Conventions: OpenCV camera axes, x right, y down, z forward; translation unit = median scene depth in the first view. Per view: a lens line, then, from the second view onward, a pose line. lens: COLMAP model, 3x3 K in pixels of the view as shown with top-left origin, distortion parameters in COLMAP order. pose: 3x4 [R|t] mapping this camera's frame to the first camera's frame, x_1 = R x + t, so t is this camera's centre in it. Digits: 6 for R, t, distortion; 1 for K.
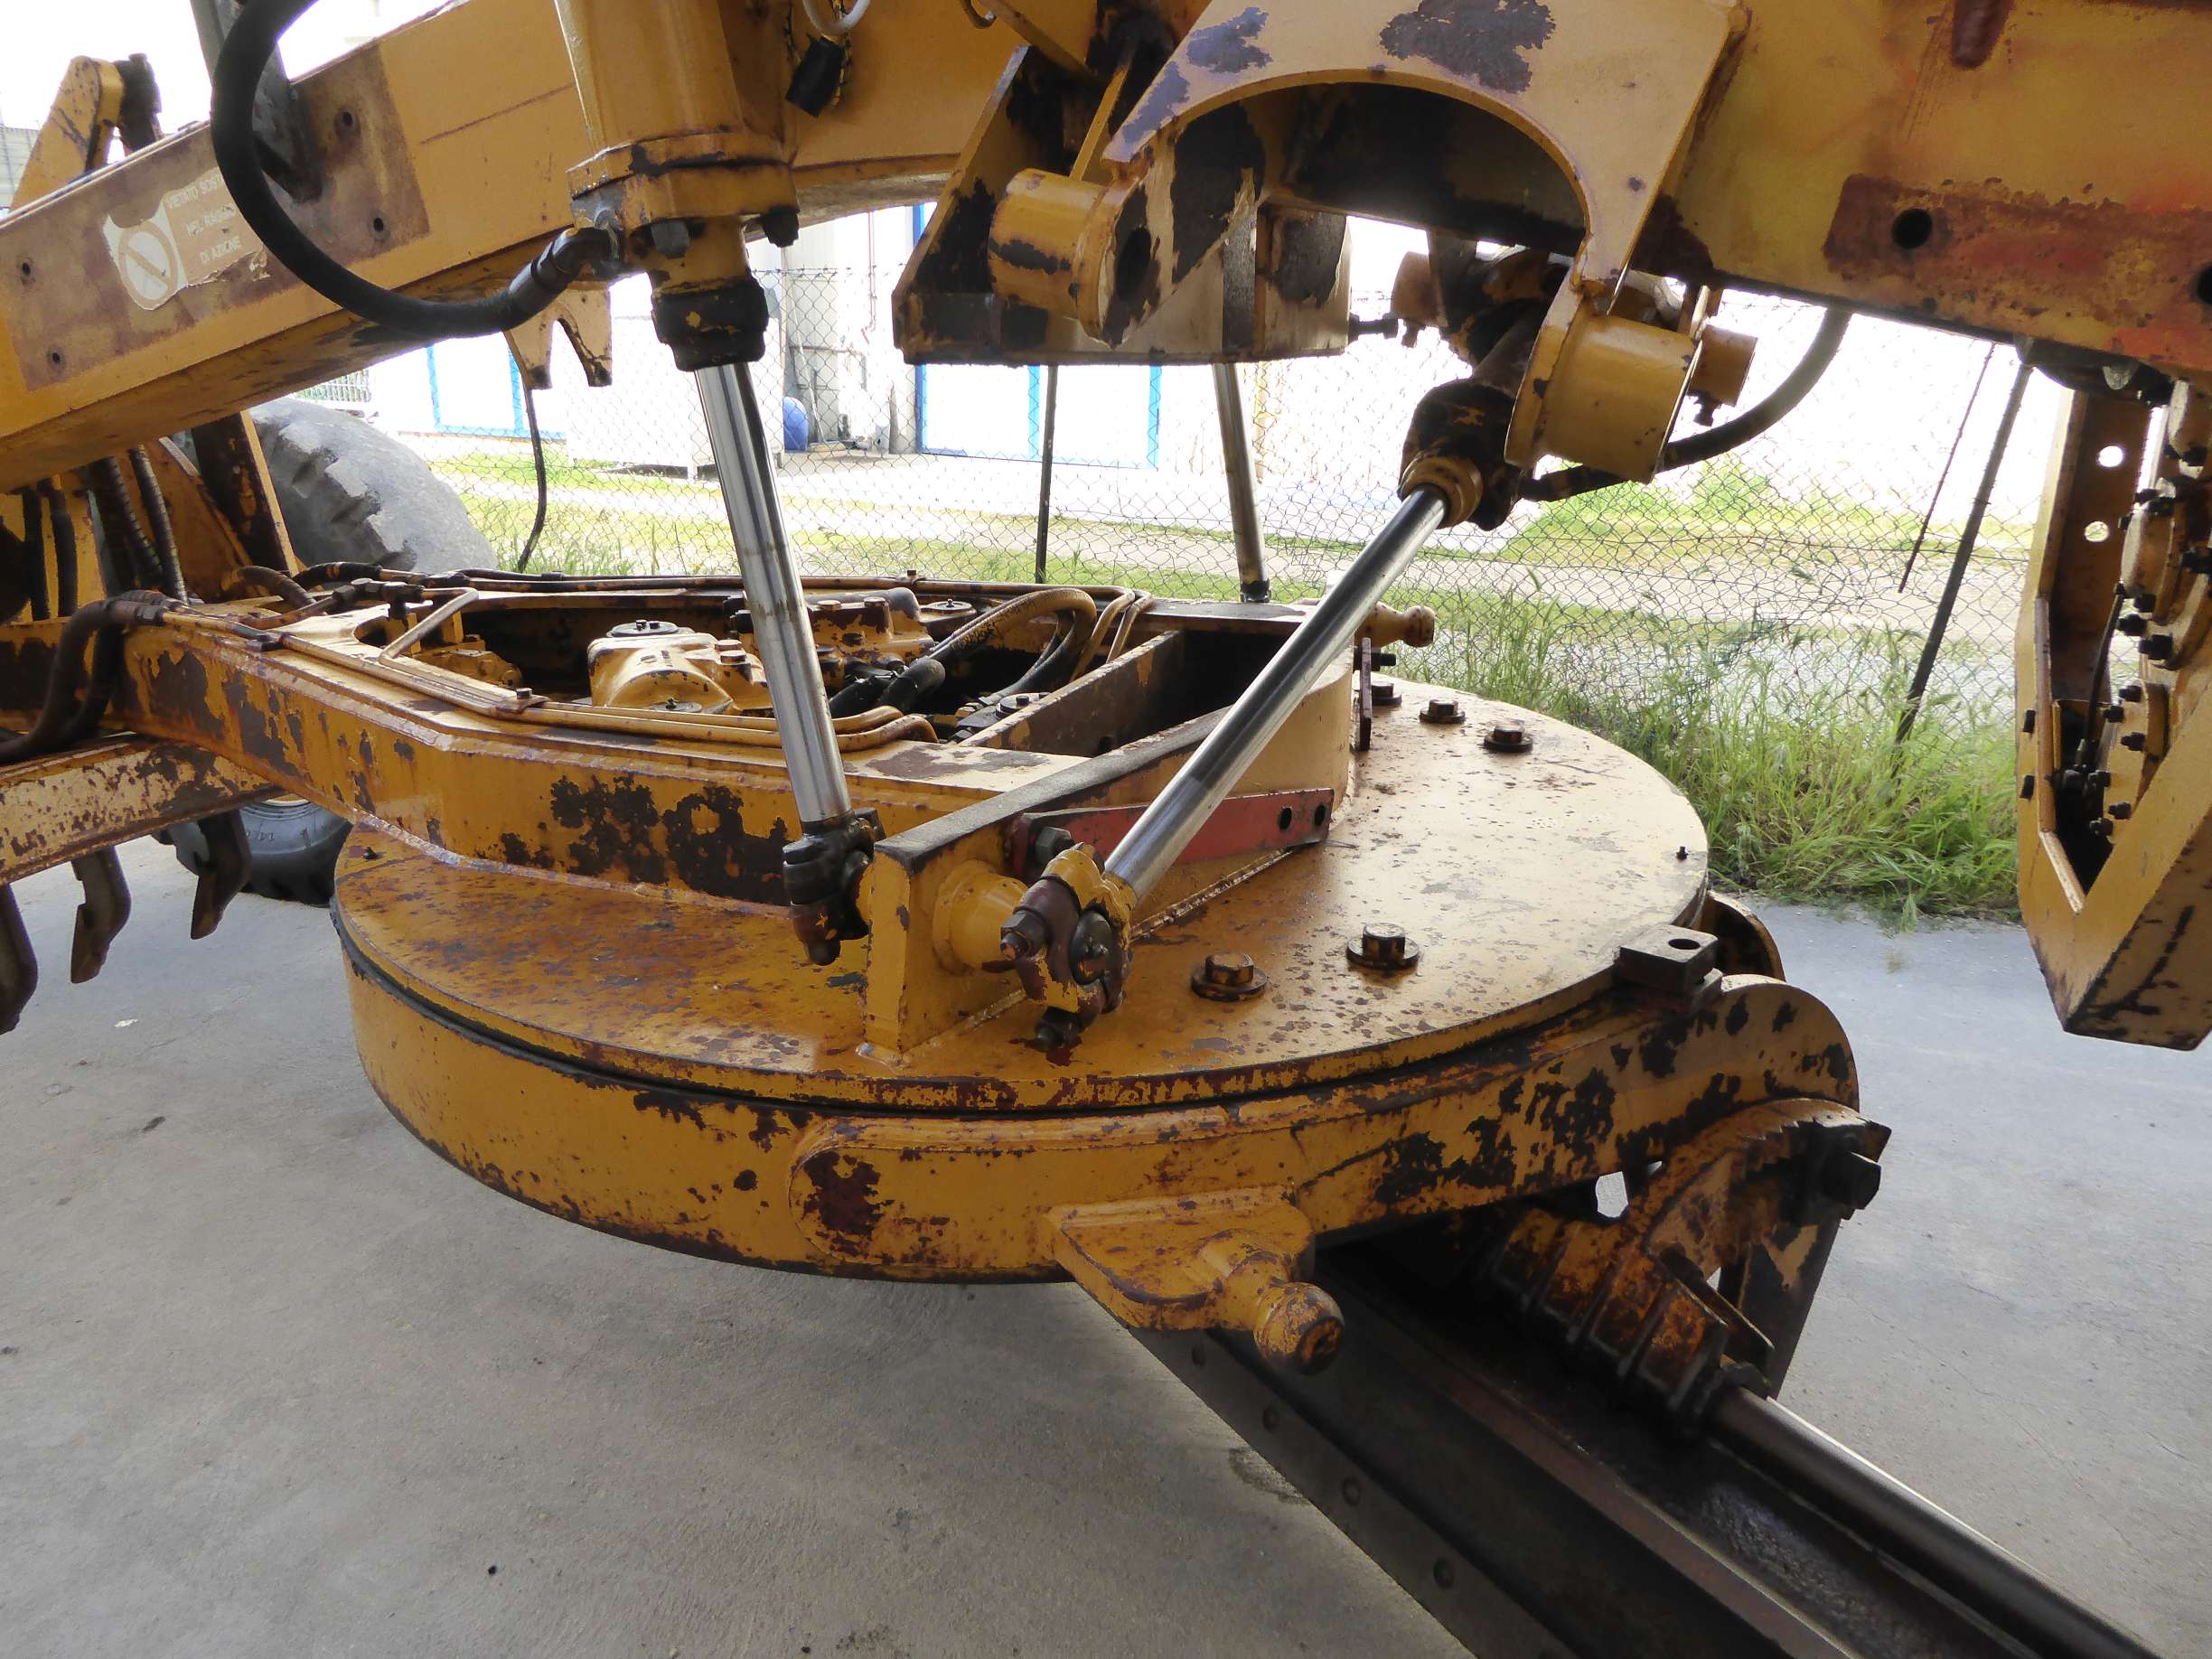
lens RADIAL K [[1557.8, 0, 1132.2], [0, 1557.8, 816.4], [0, 0, 1]] dist [-0.039301, 0.005816]
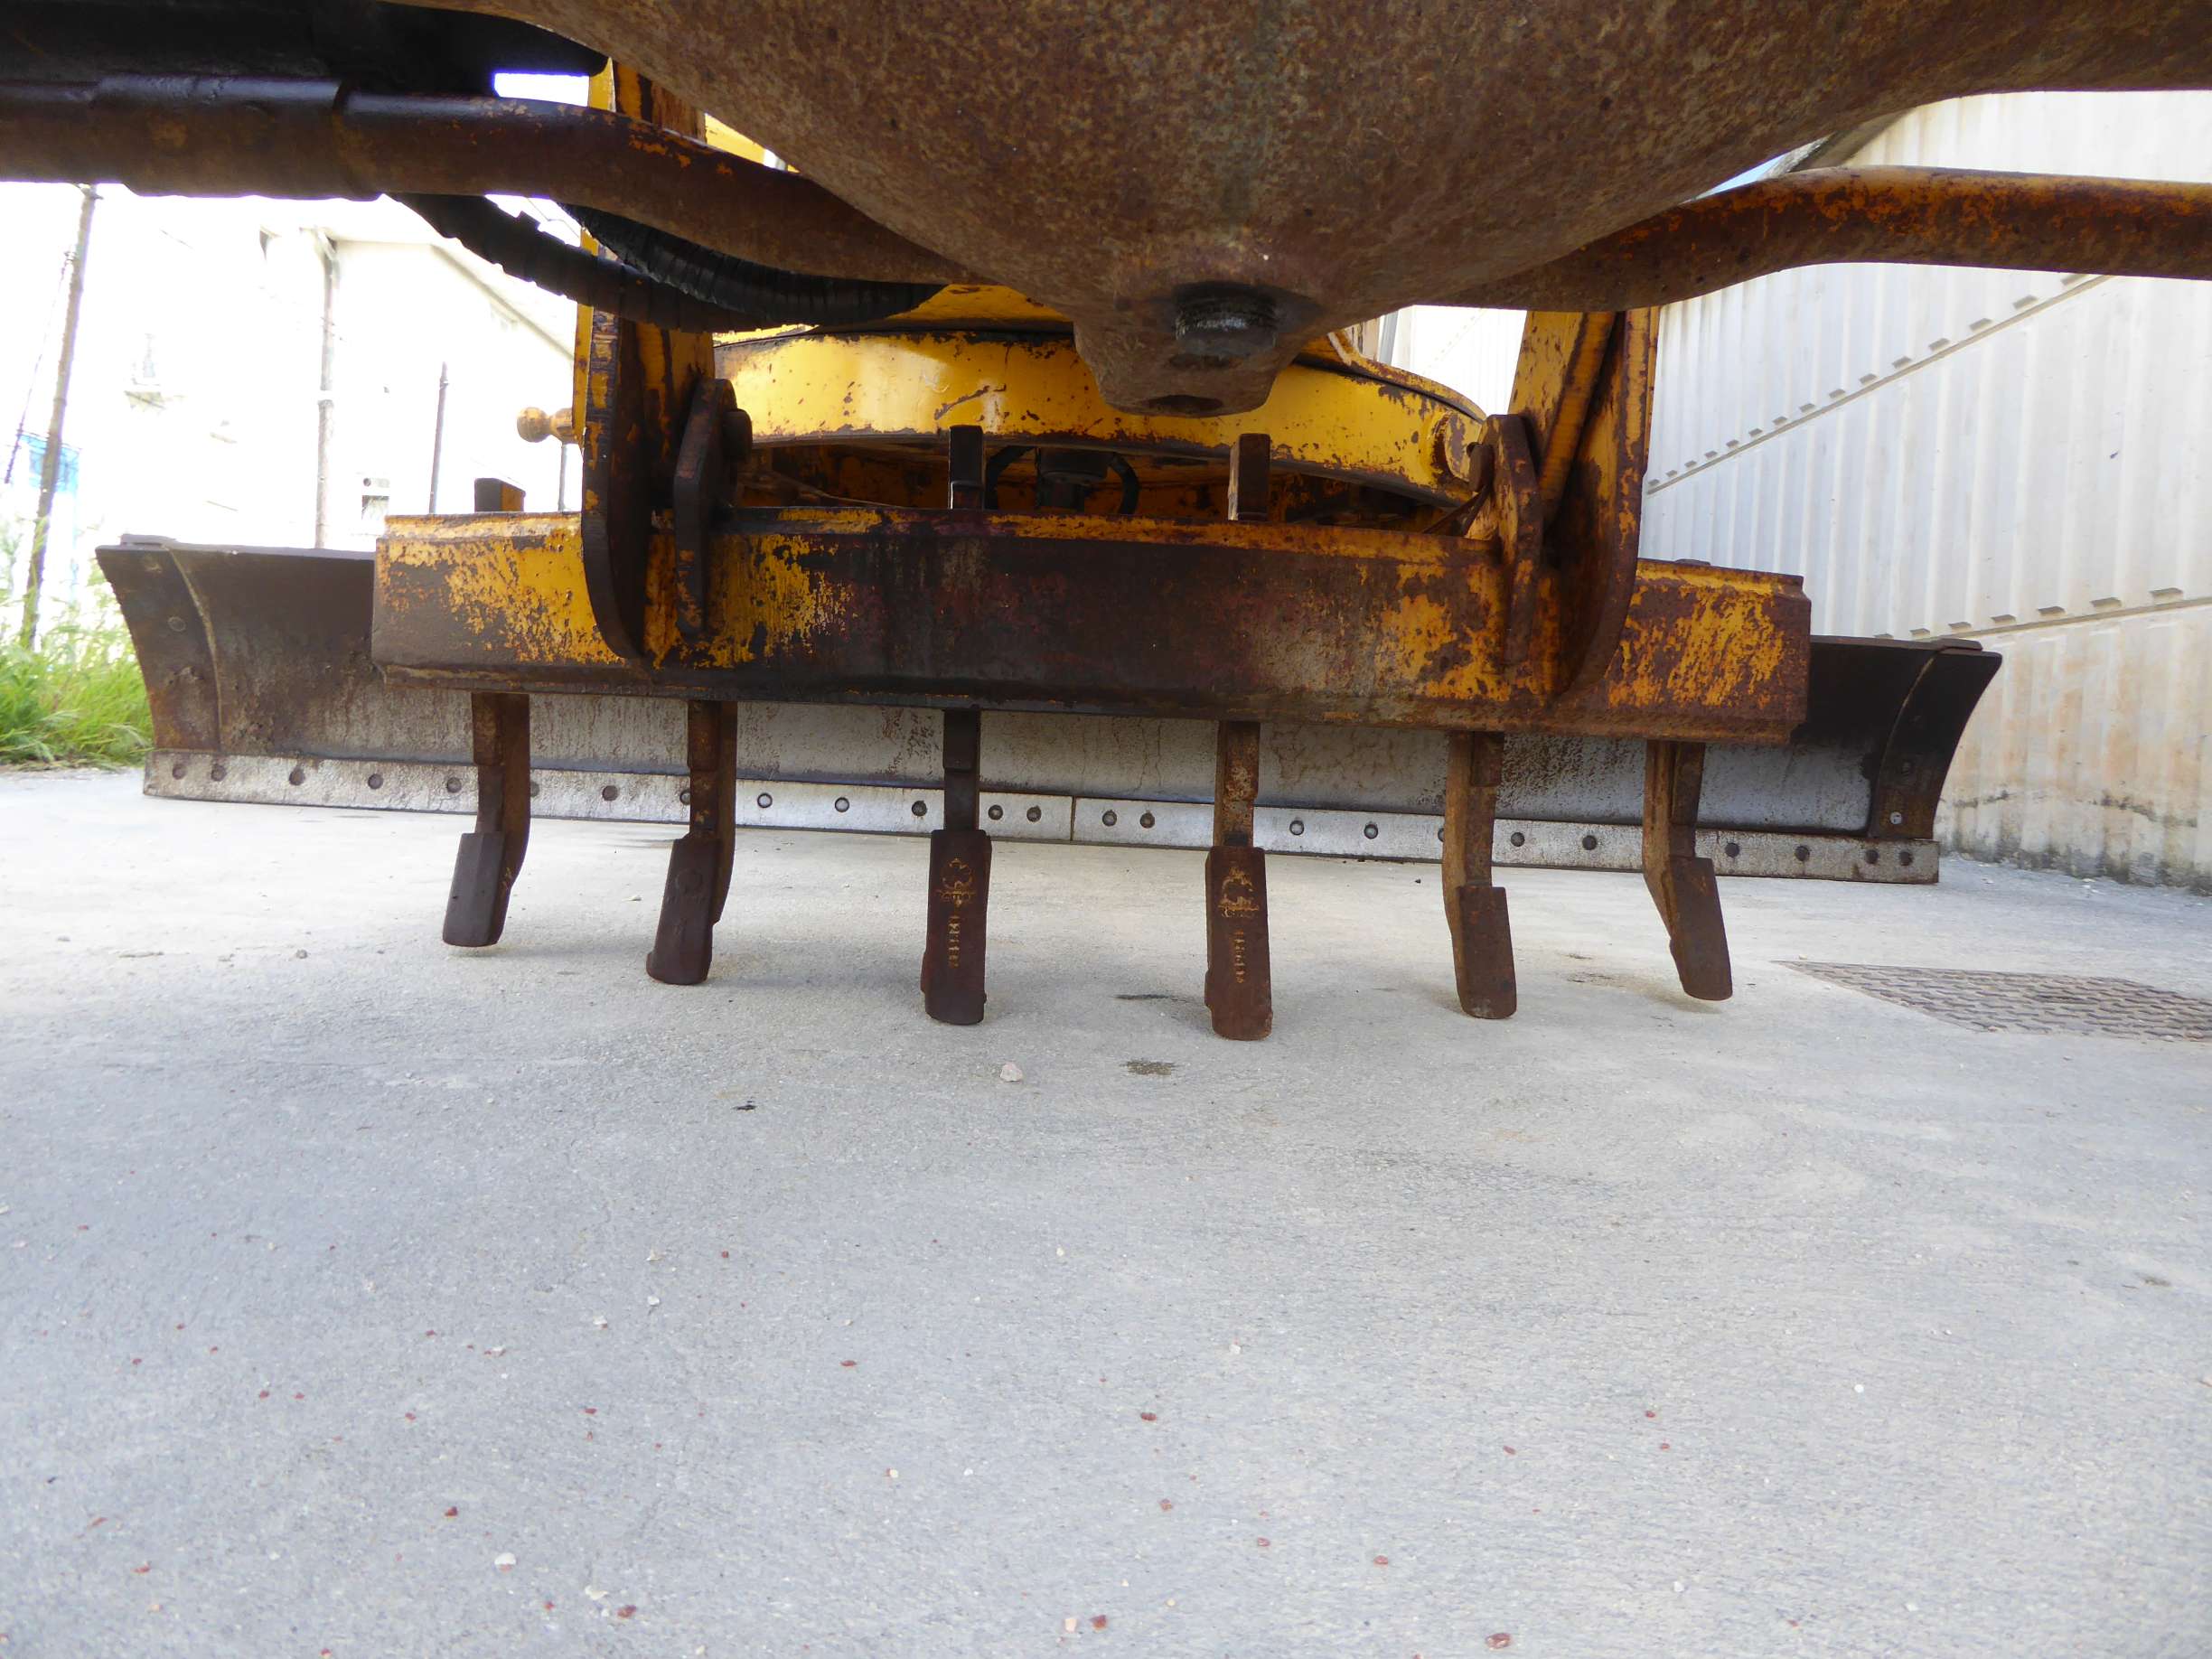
lens RADIAL K [[1538.3, 0, 1106.0], [0, 1538.3, 829.5], [0, 0, 1]] dist [-0.063014, 0.051972]
pose [[0.503239, -0.038023, 0.863310, -2.171232], [0.214781, 0.973185, -0.082338, 0.805573], [-0.837030, 0.226858, 0.497911, 0.479990]]
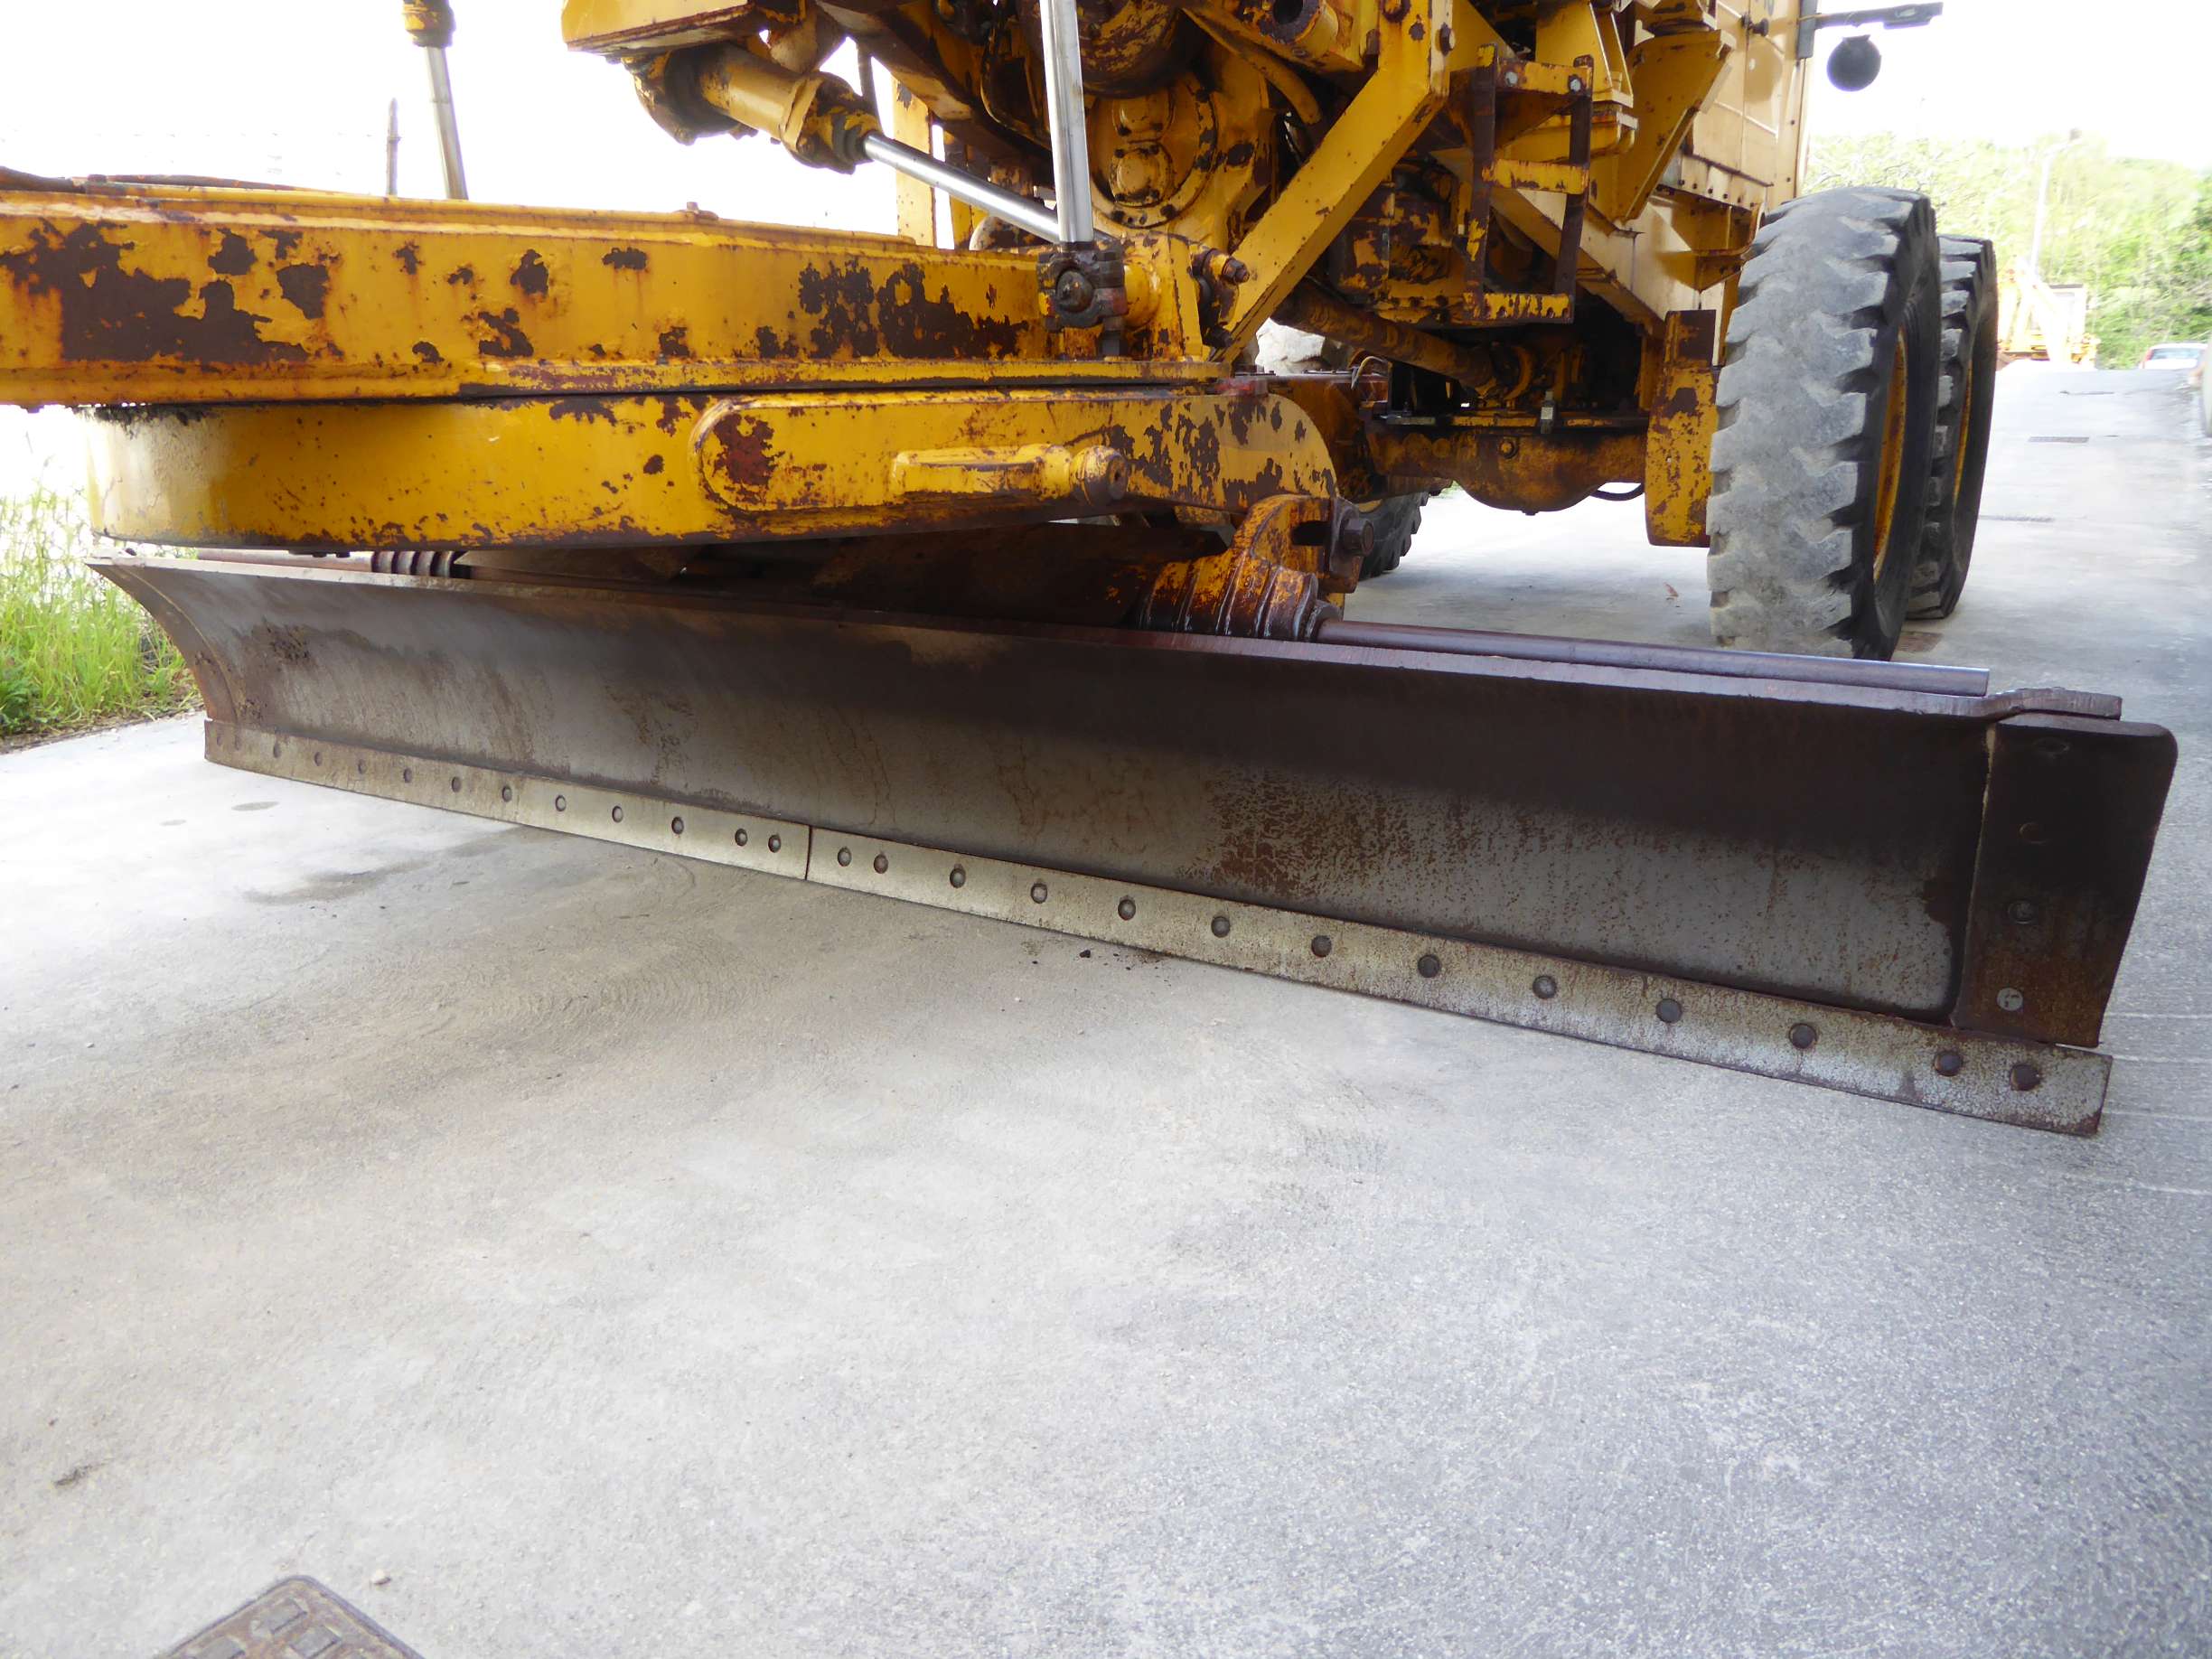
lens RADIAL K [[1557.8, 0, 1132.2], [0, 1557.8, 816.4], [0, 0, 1]] dist [-0.039301, 0.005816]
pose [[0.904203, -0.131938, 0.406214, -0.455574], [0.147133, 0.989097, -0.006250, 0.595287], [-0.400961, 0.065419, 0.913756, -0.311861]]
